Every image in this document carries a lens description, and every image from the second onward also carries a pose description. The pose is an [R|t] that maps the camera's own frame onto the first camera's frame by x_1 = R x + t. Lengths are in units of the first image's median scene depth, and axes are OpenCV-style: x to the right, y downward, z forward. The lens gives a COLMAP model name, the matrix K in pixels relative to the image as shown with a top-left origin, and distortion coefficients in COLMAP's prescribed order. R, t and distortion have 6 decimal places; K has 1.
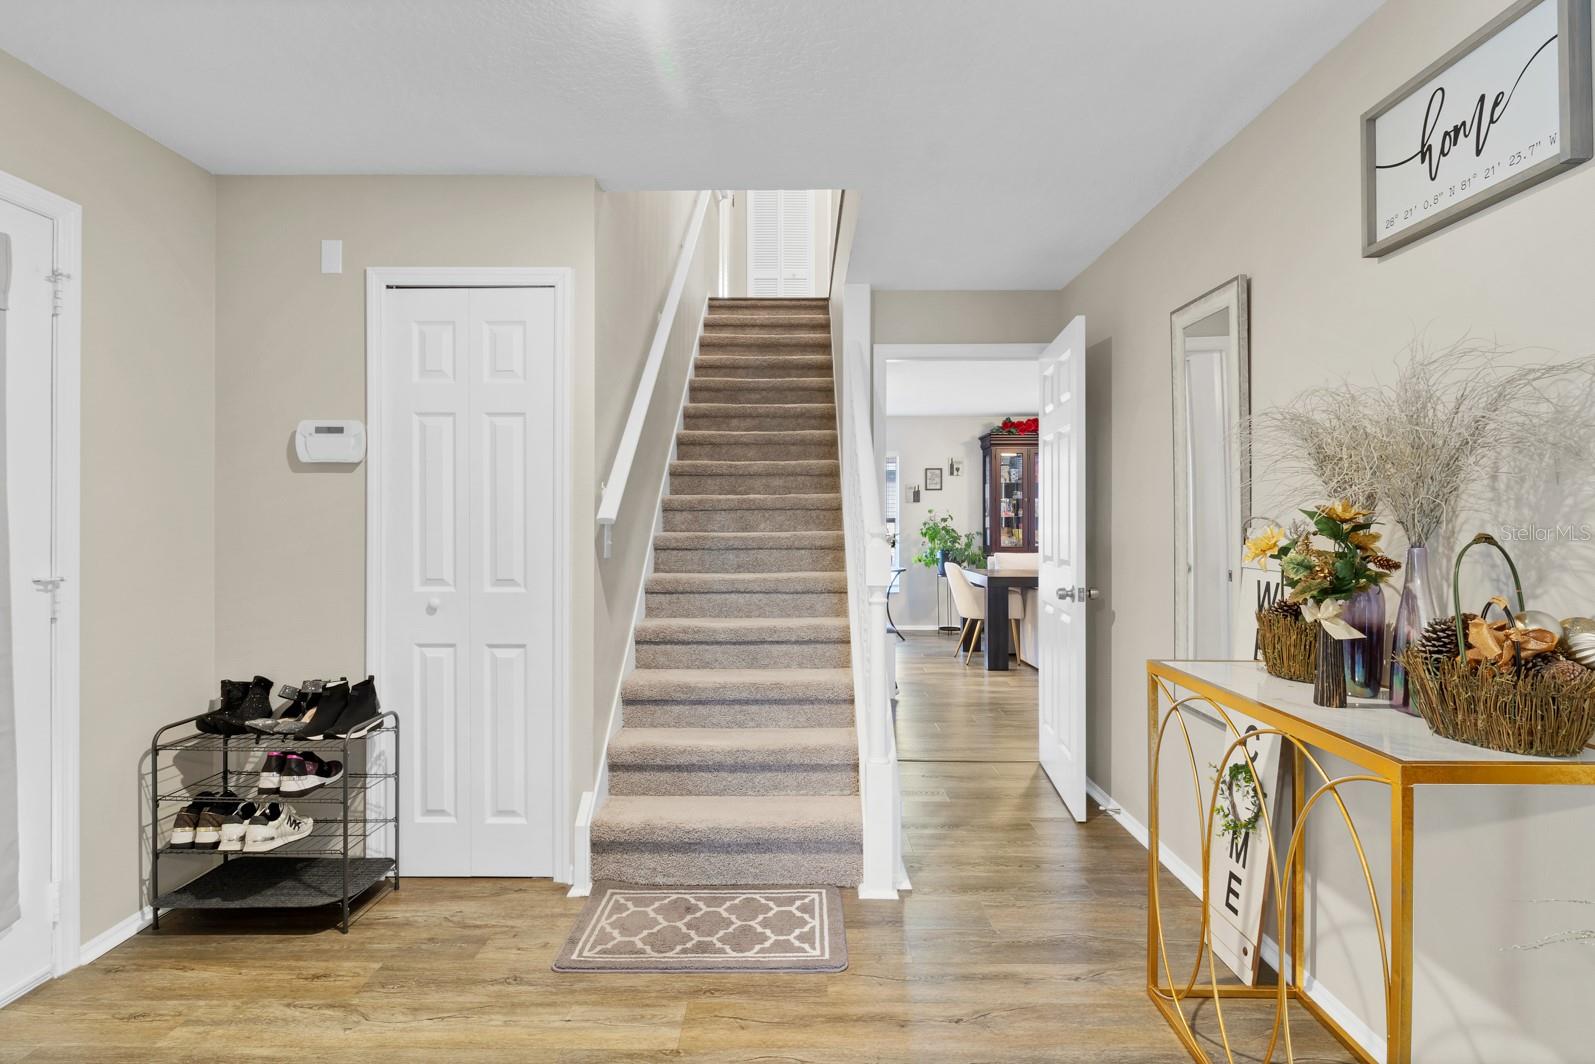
lens RADIAL K [[803.6, 0, 795.5], [0, 803.6, 521.5], [0, 0, 1]] dist [-0.004816, -0.000926]
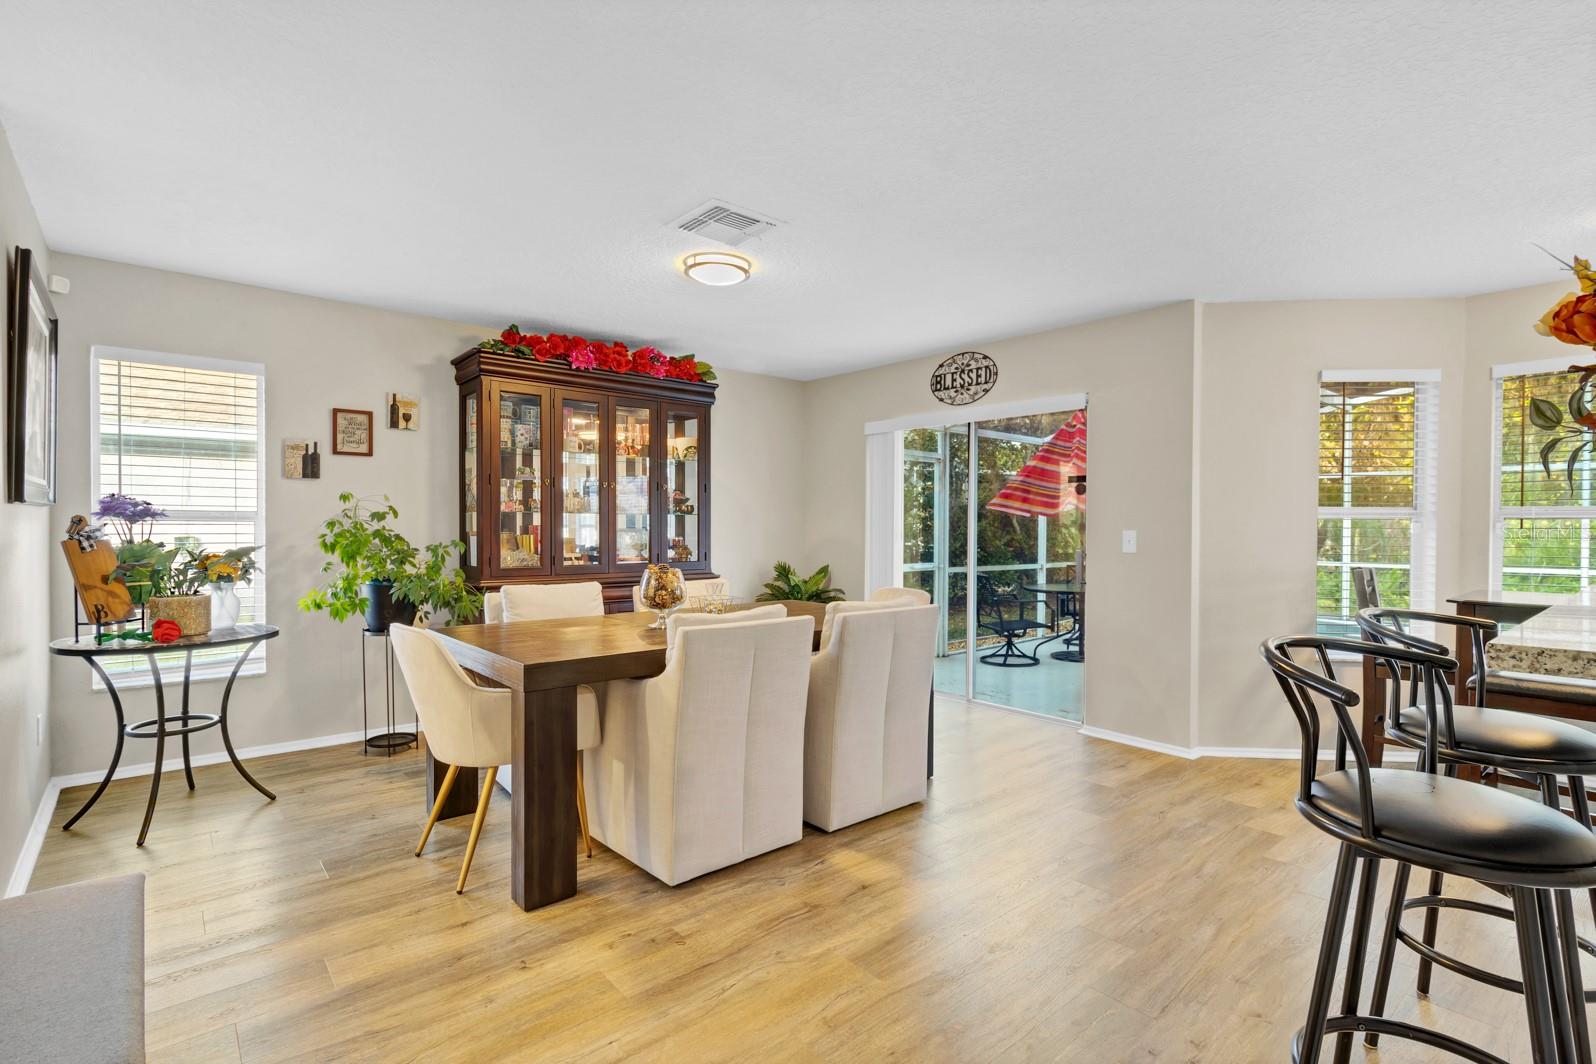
lens RADIAL K [[754.7, 0, 799.4], [0, 754.7, 533.2], [0, 0, 1]] dist [0.010180, -0.000654]
pose [[0.757102, -0.001653, 0.653295, 0.080799], [-0.007487, 0.999909, 0.011206, 0.001118], [-0.653254, -0.013375, 0.757020, 0.498408]]
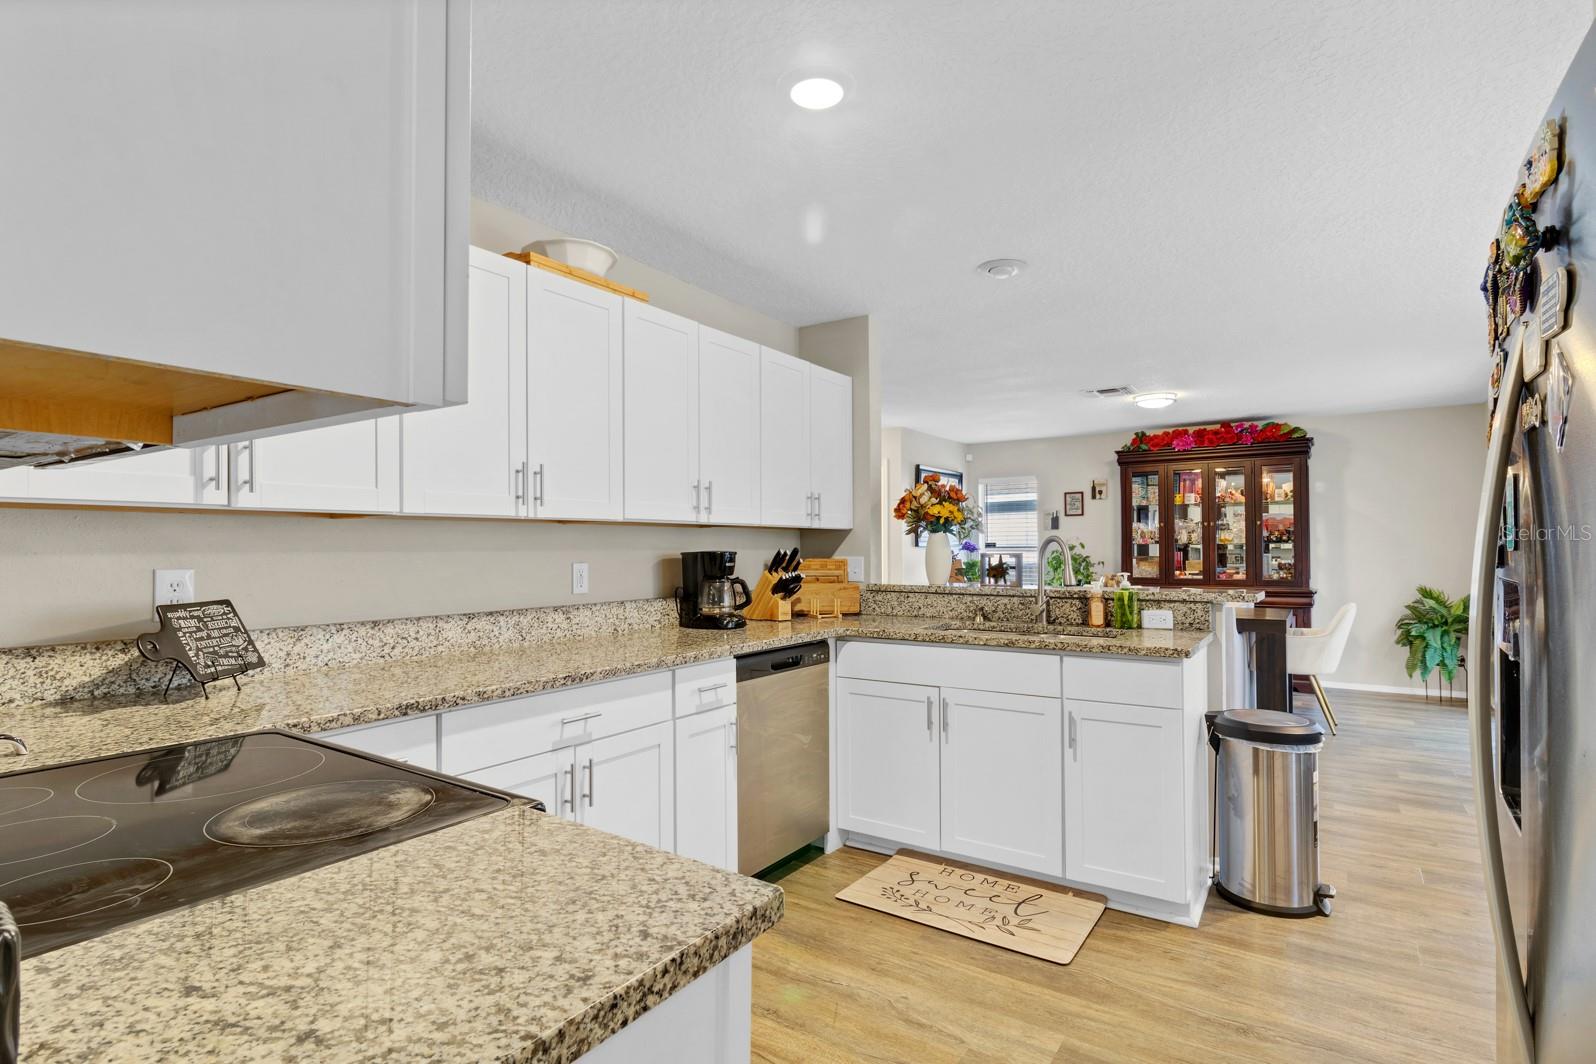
lens RADIAL K [[804.2, 0, 800.6], [0, 804.2, 538.6], [0, 0, 1]] dist [-0.004816, -0.000926]
pose [[0.831787, -0.010086, -0.555004, 0.442051], [0.003398, 0.999909, -0.013078, -0.001822], [0.555085, 0.008992, 0.831745, 0.063421]]
